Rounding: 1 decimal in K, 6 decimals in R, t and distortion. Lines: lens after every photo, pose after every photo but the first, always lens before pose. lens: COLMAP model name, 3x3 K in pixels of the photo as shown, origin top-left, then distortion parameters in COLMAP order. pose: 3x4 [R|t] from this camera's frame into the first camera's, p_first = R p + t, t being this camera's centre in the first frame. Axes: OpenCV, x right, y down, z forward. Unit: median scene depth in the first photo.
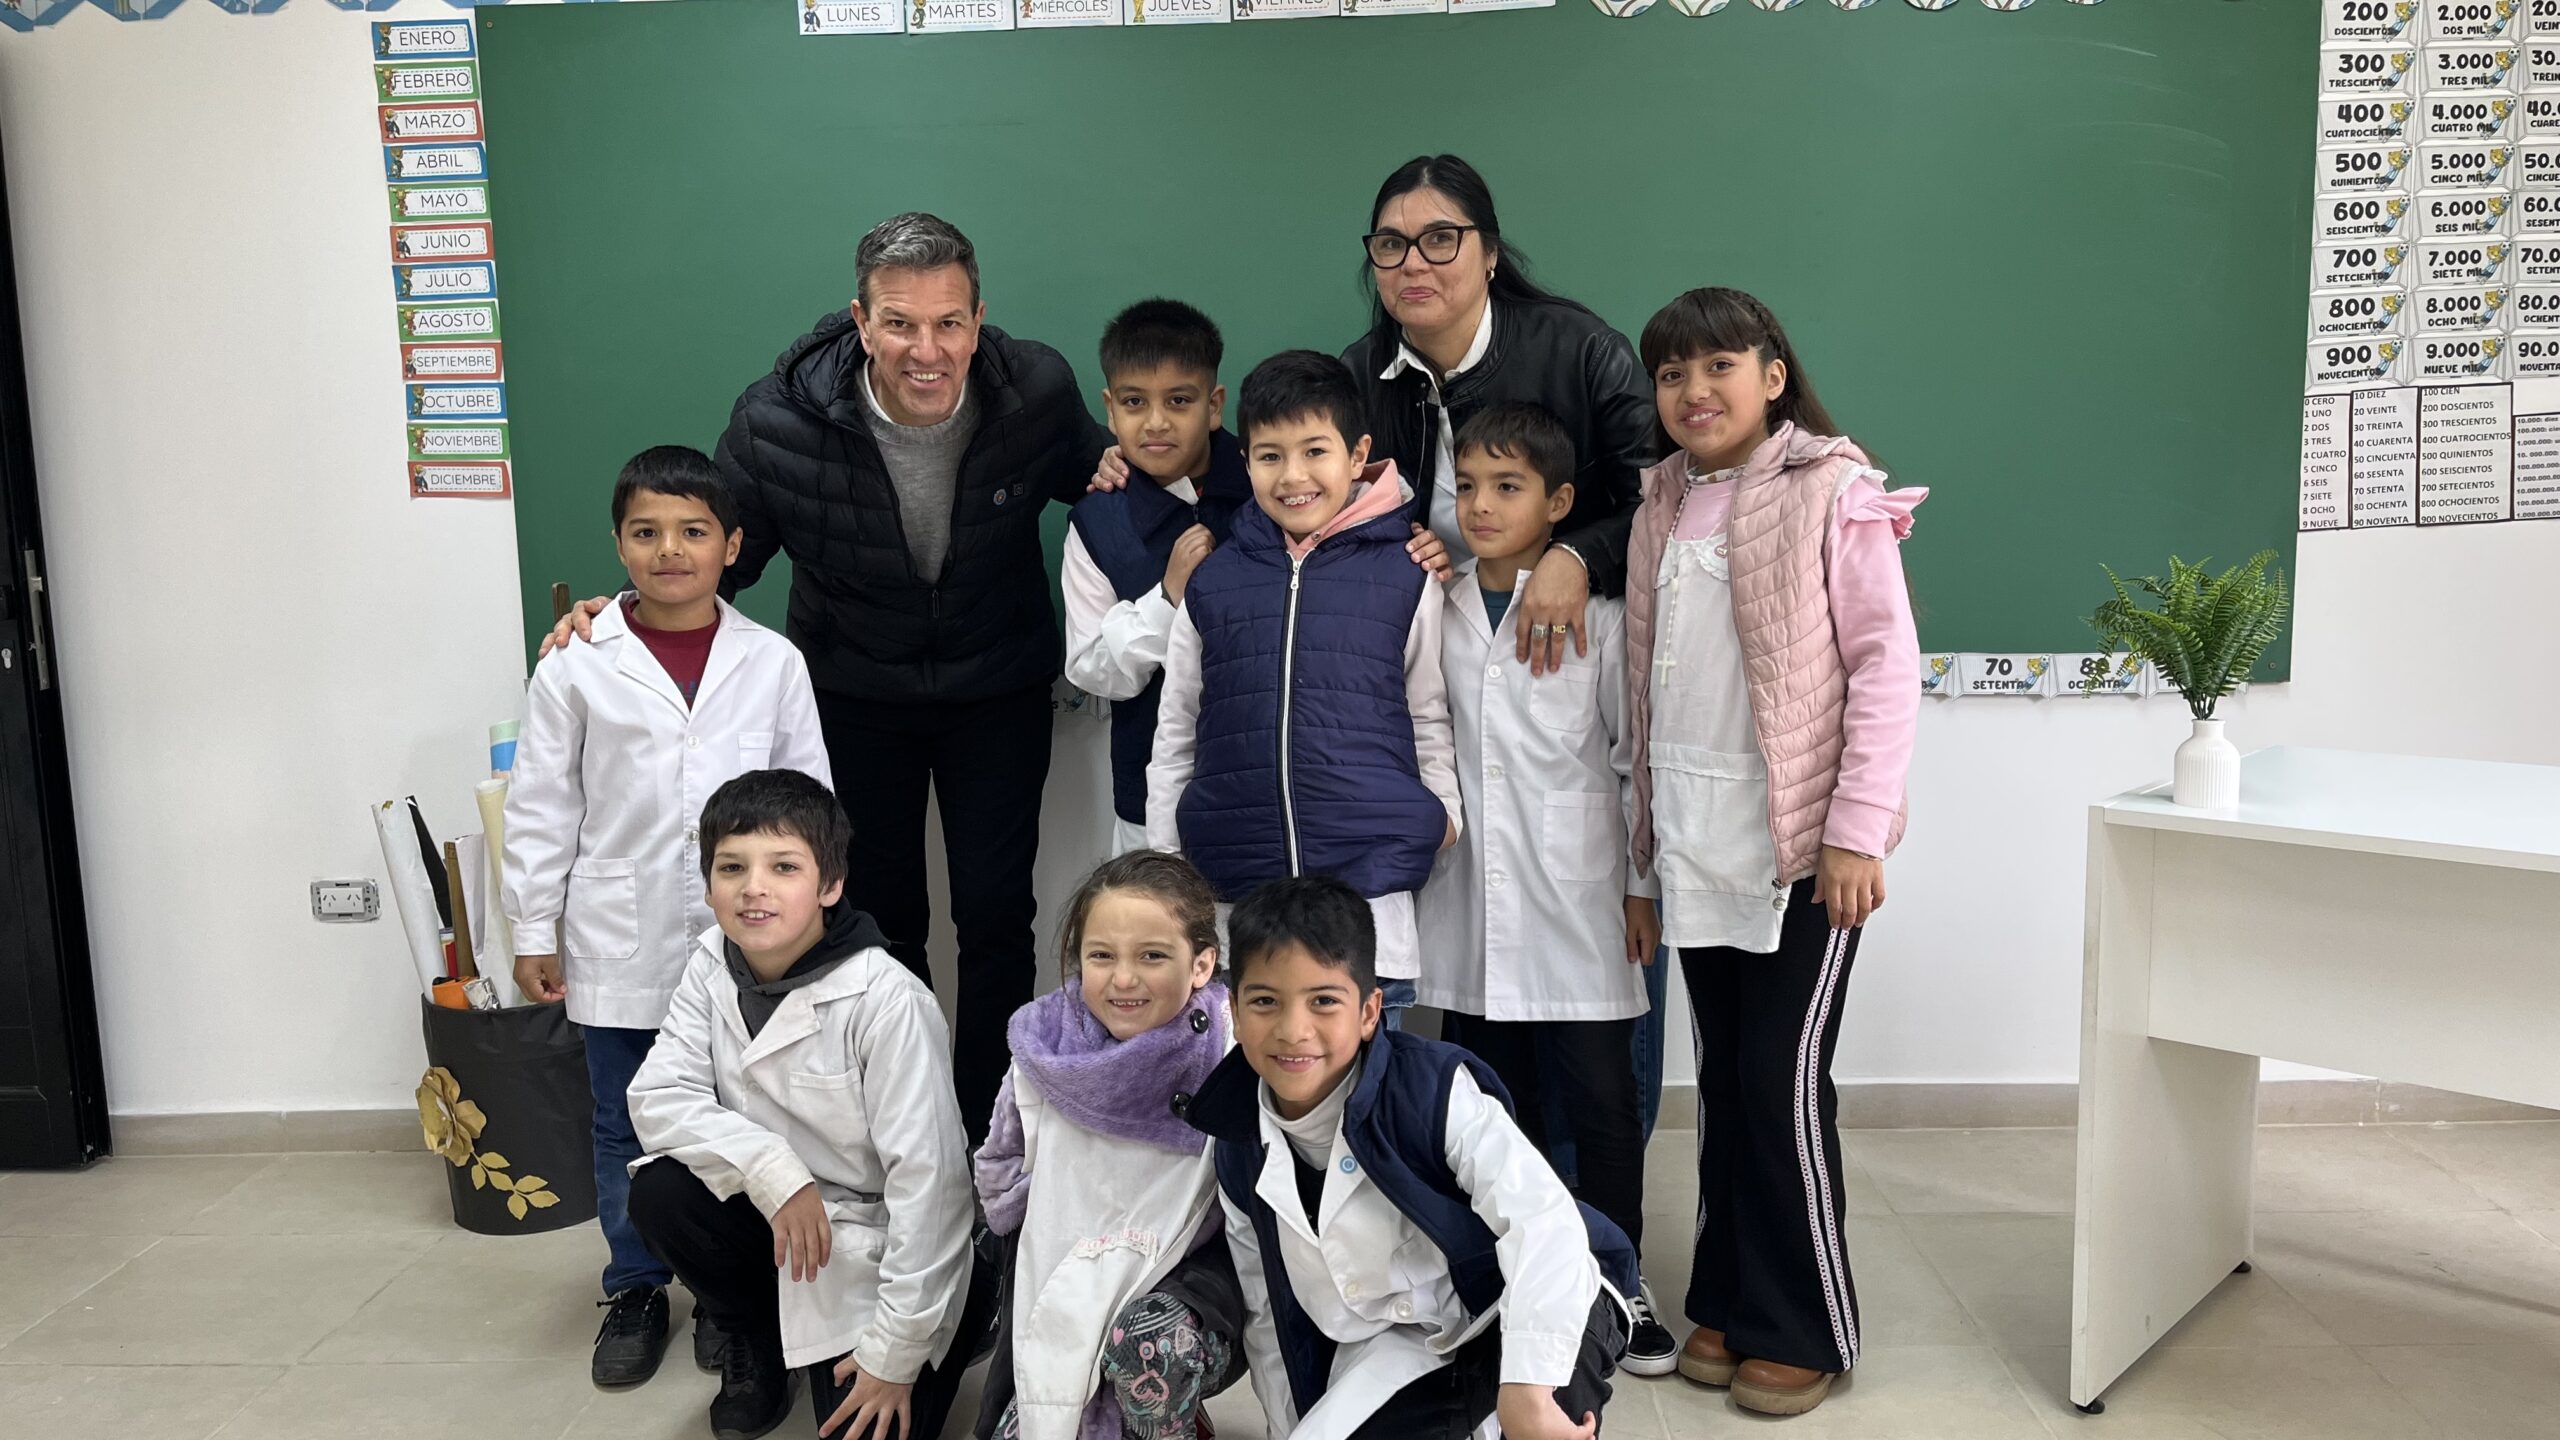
lens RADIAL K [[1932.4, 0, 1279.7], [0, 1932.4, 729.2], [0, 0, 1]] dist [0.080451, -0.124719]
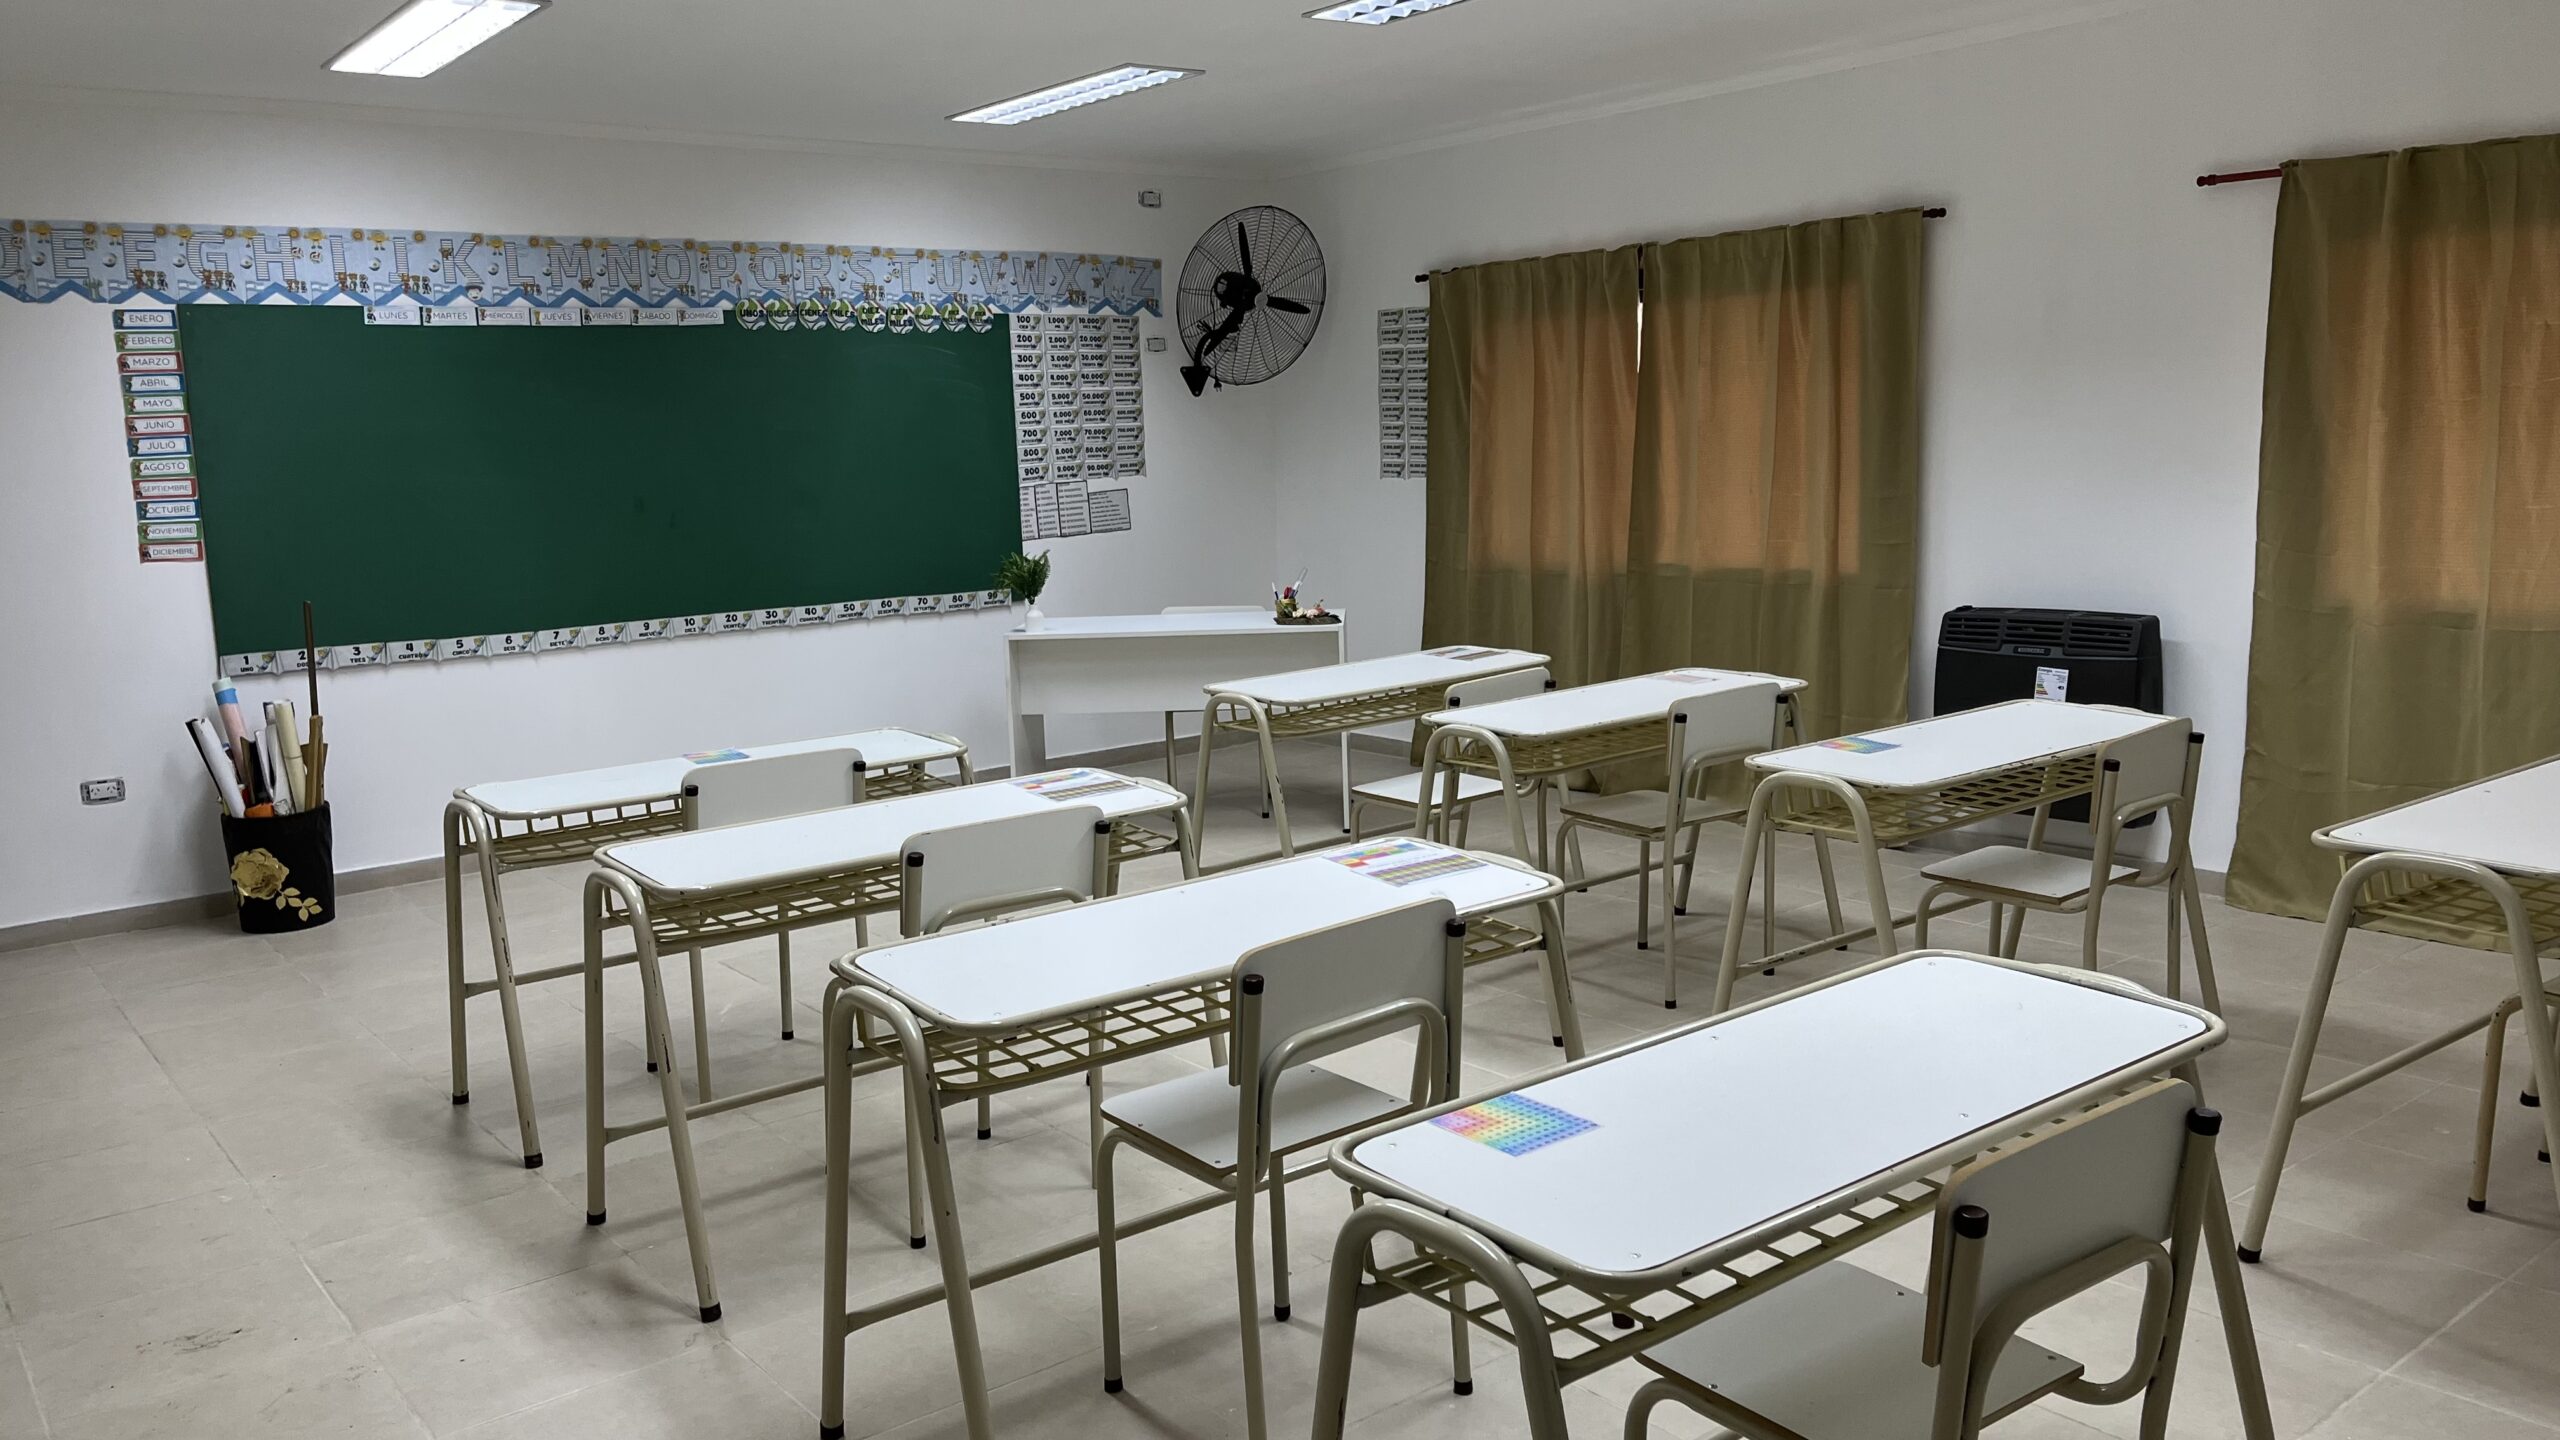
lens RADIAL K [[1932.4, 0, 1279.7], [0, 1932.4, 729.2], [0, 0, 1]] dist [0.080451, -0.124719]
pose [[0.761775, -0.104542, 0.639350, -0.849097], [0.104957, 0.993772, 0.037440, 0.082612], [-0.639283, 0.038583, 0.768003, -1.123579]]
